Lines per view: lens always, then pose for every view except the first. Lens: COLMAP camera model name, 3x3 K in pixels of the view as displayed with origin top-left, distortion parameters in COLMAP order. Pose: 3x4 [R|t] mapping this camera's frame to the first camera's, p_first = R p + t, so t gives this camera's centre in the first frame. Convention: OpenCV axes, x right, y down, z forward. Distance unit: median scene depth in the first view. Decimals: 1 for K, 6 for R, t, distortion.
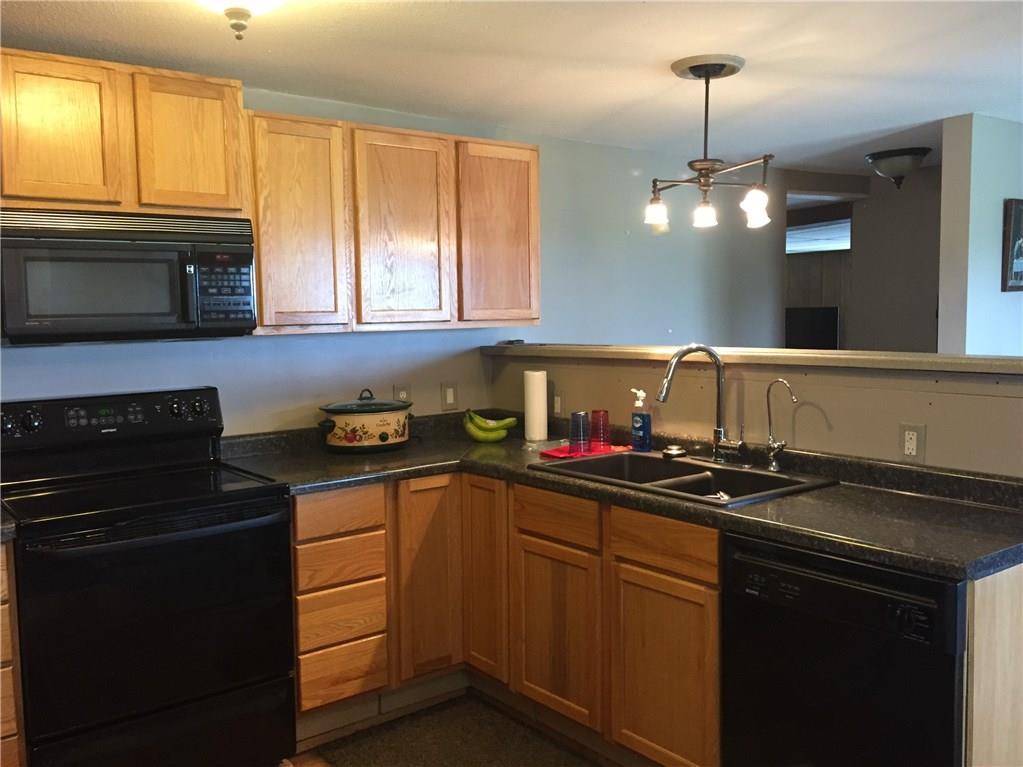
lens RADIAL K [[920.3, 0, 511.5], [0, 920.3, 383.5], [0, 0, 1]] dist [0.001043, -0.001892]
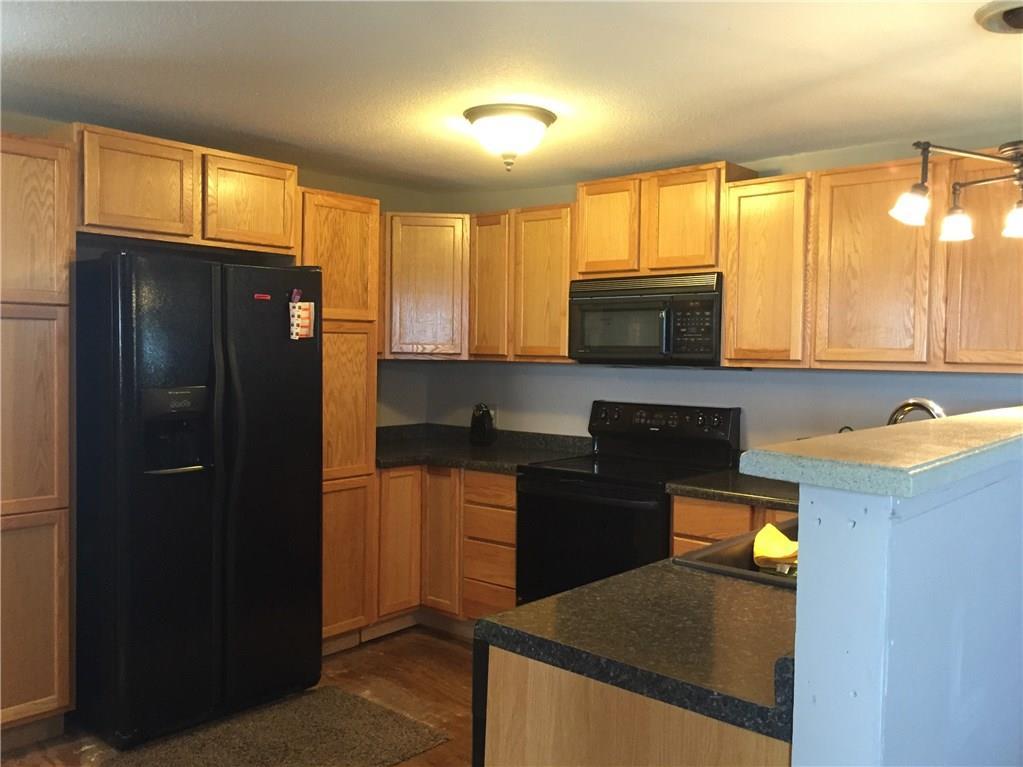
lens RADIAL K [[862.8, 0, 512.2], [0, 862.8, 364.7], [0, 0, 1]] dist [-0.002337, -0.003296]
pose [[0.189138, 0.033492, -0.981379, 0.818401], [-0.094502, 0.995400, 0.015758, -0.047746], [0.977393, 0.089762, 0.191433, 0.528851]]
